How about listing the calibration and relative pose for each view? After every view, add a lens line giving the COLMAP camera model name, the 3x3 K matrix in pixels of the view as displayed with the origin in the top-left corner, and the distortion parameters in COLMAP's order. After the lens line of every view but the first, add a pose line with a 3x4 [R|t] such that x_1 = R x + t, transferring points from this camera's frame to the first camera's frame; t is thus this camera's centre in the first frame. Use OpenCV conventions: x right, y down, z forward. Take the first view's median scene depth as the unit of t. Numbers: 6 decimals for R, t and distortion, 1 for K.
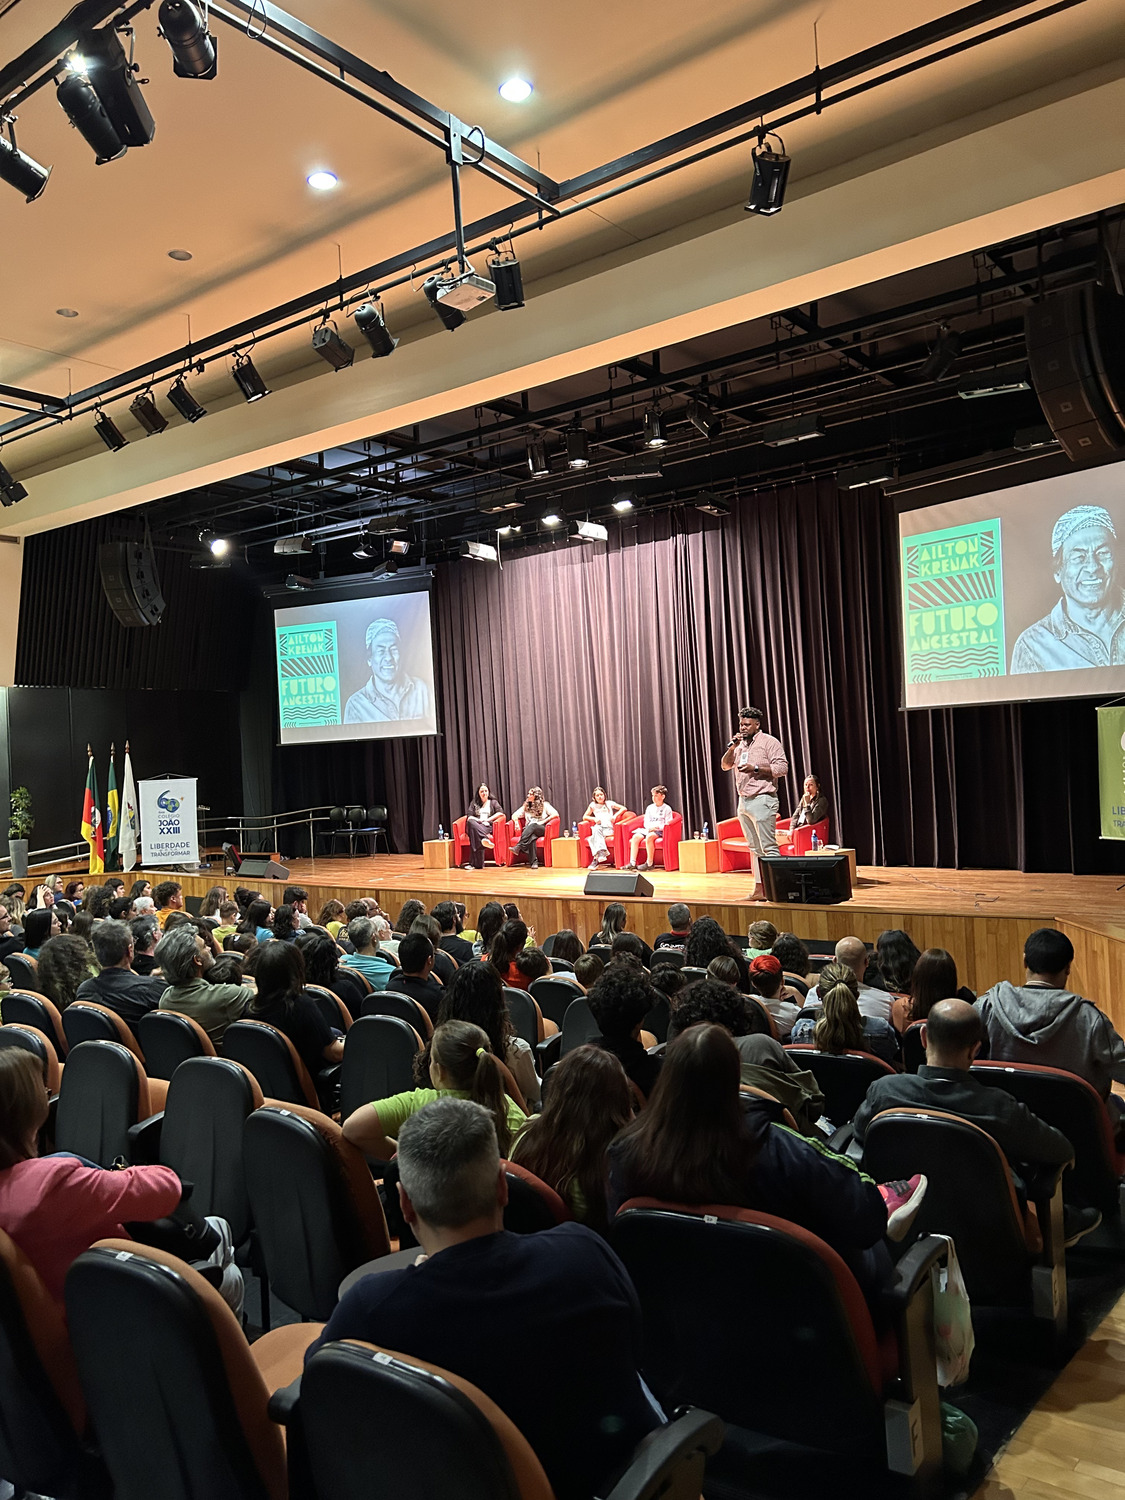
lens RADIAL K [[1123.8, 0, 566.7], [0, 1123.8, 744.0], [0, 0, 1]] dist [0.058847, -0.063204]
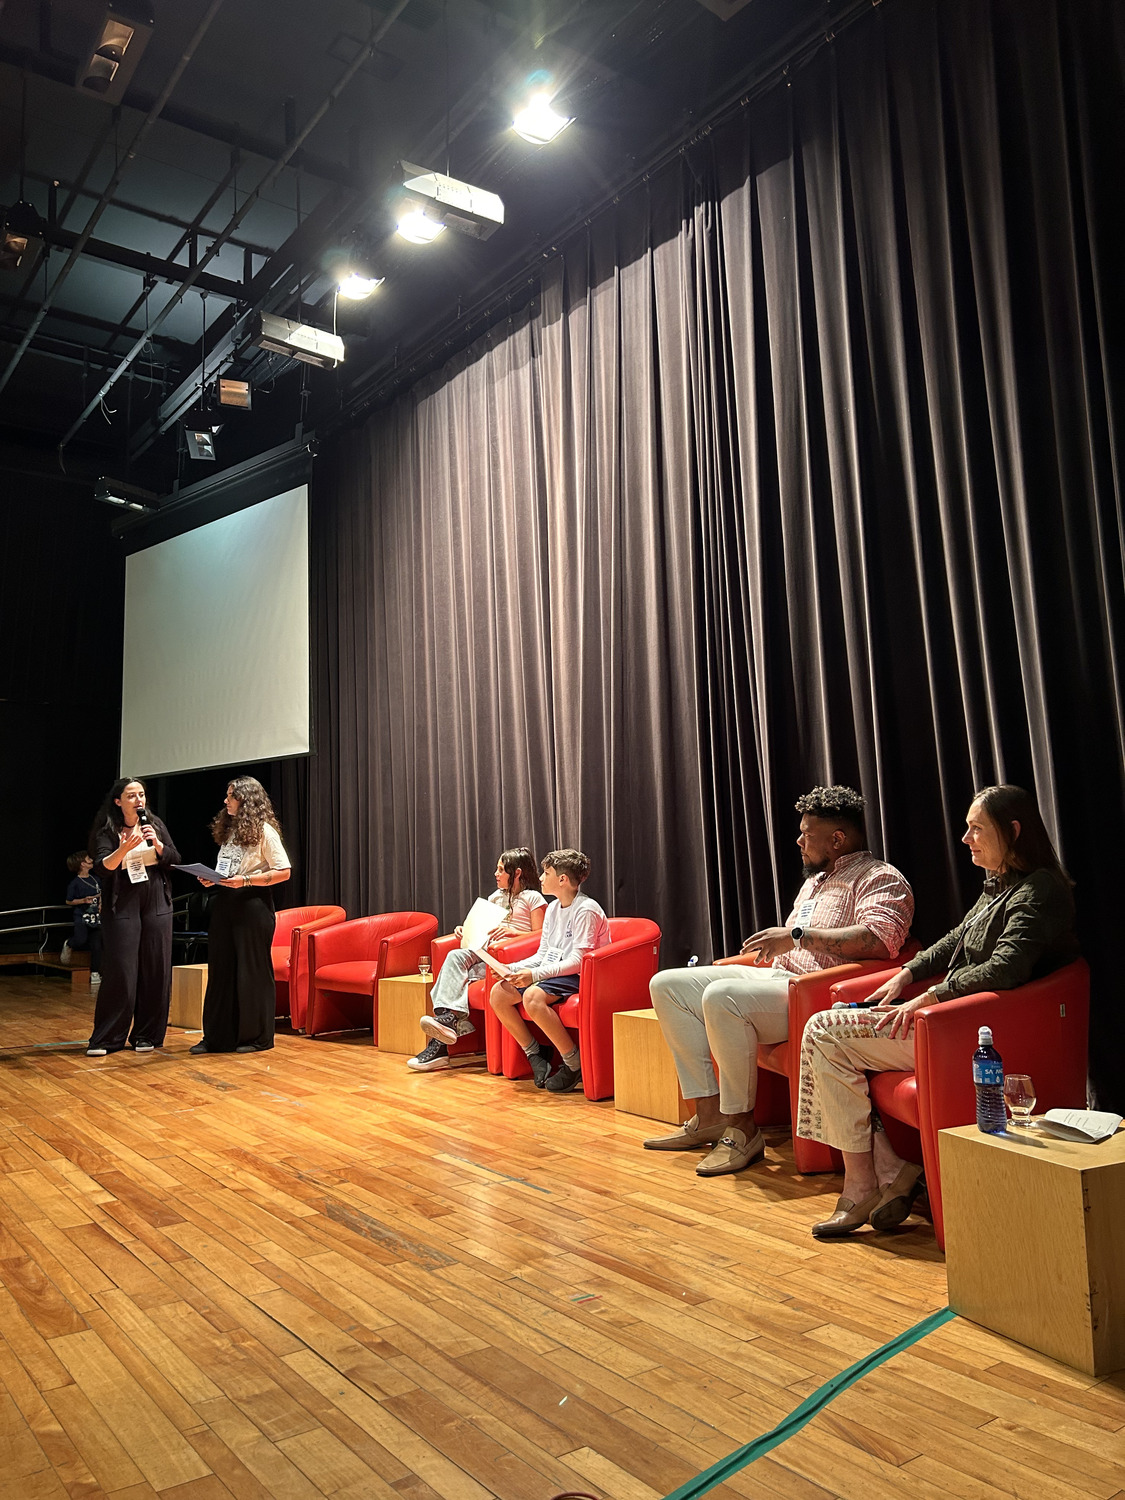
lens RADIAL K [[1123.8, 0, 562.3], [0, 1123.8, 748.9], [0, 0, 1]] dist [0.058847, -0.063204]
pose [[0.959686, 0.003113, -0.281057, 0.170047], [-0.029580, 0.995505, -0.089975, 0.038736], [0.279514, 0.094662, 0.955464, 0.645775]]
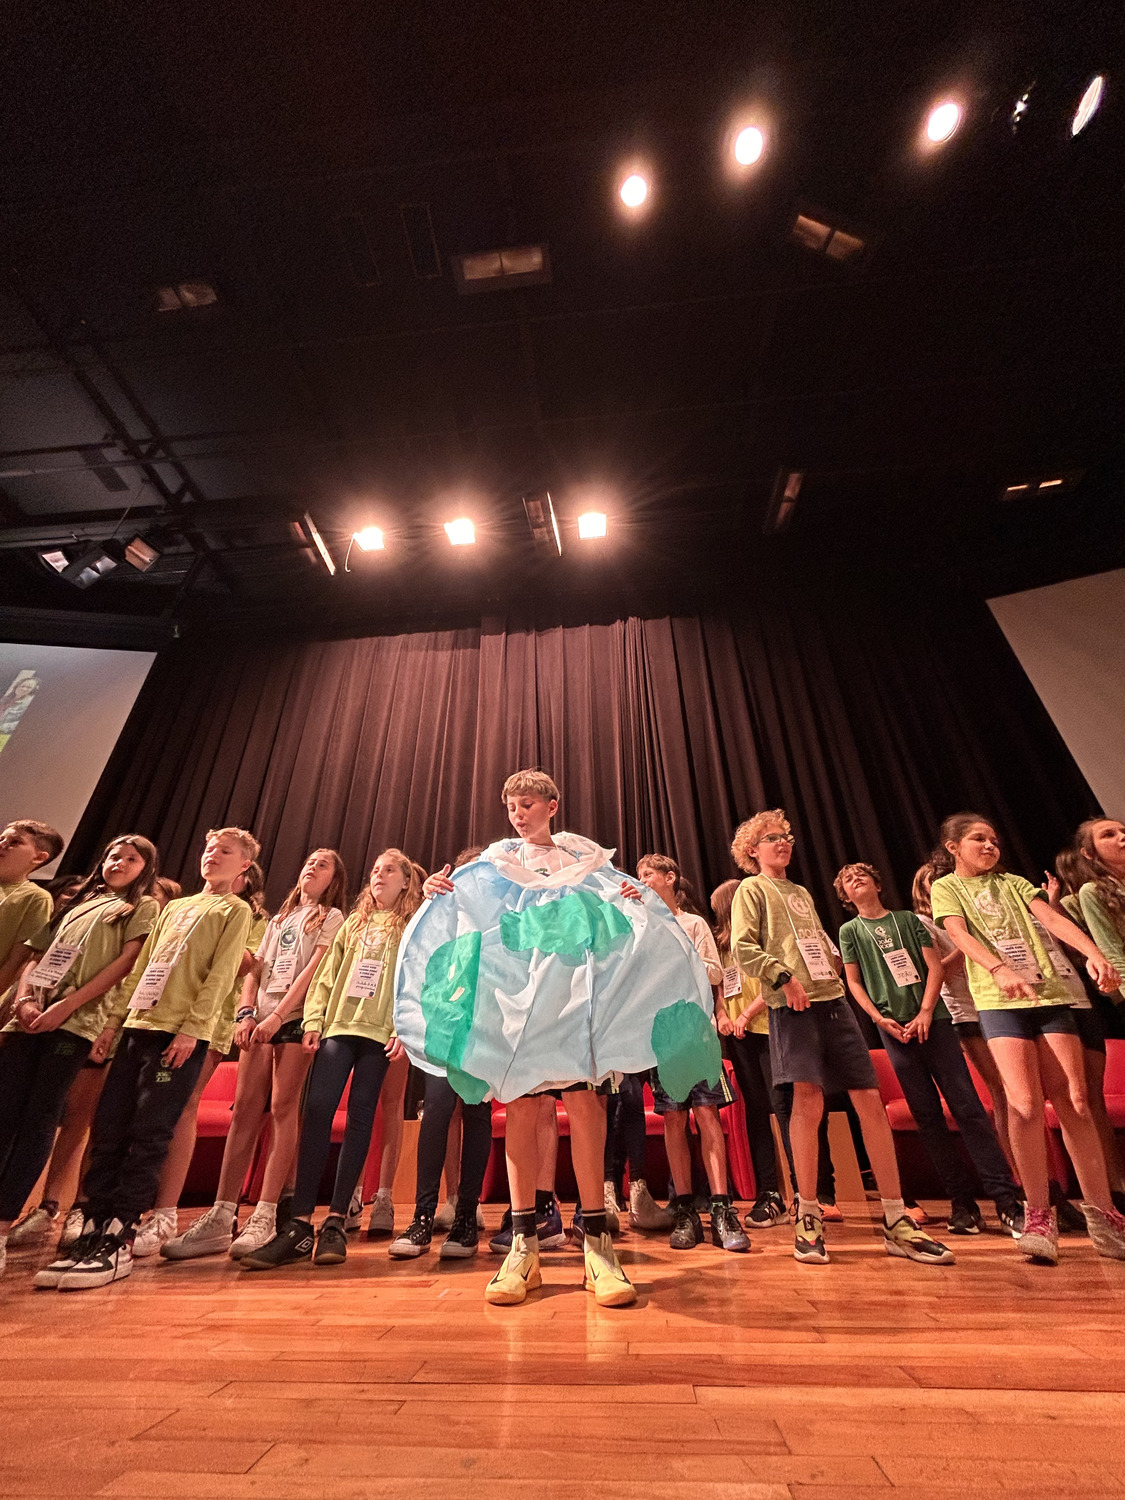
lens RADIAL K [[606.1, 0, 562.0], [0, 606.1, 752.7], [0, 0, 1]] dist [0.003577, 0.000368]
pose [[0.846912, 0.314129, 0.429026, -0.074455], [-0.034883, 0.837929, -0.544664, 0.094410], [-0.530588, 0.446316, 0.720609, 0.809417]]
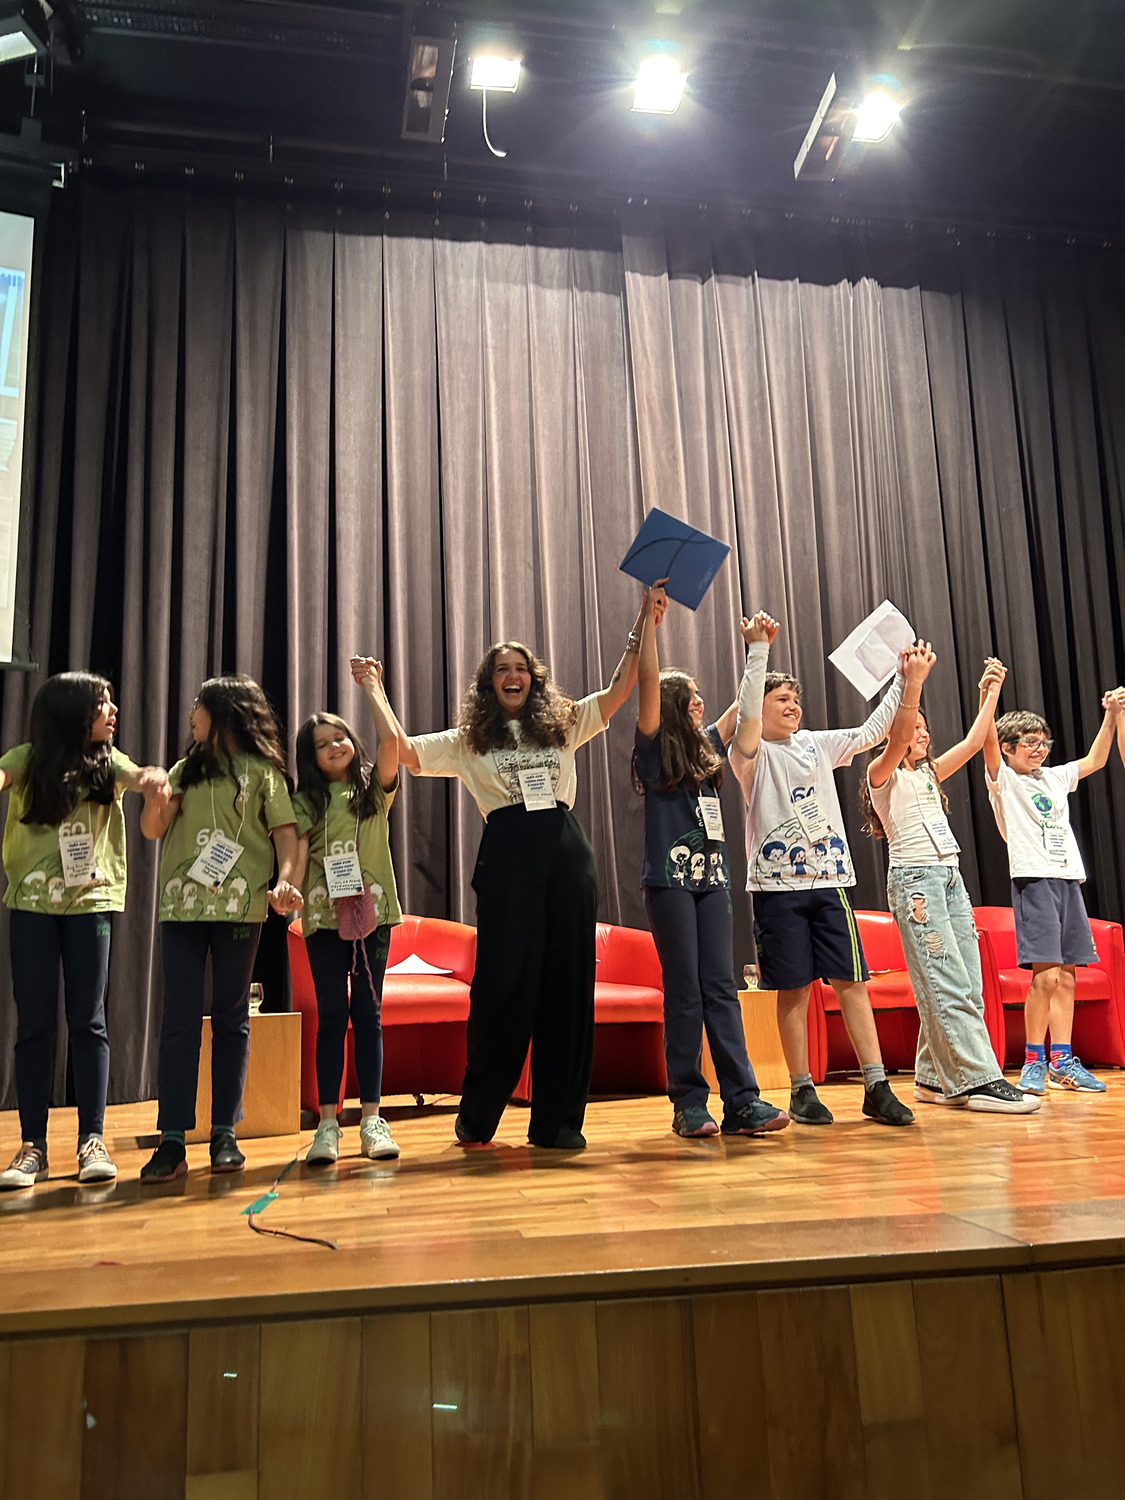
lens RADIAL K [[1123.8, 0, 552.8], [0, 1123.8, 739.9], [0, 0, 1]] dist [0.058847, -0.063204]
pose [[0.669842, 0.173460, 0.721958, -0.275654], [-0.000870, 0.972512, -0.232852, 0.093794], [-0.742503, 0.155346, 0.651580, 0.851804]]
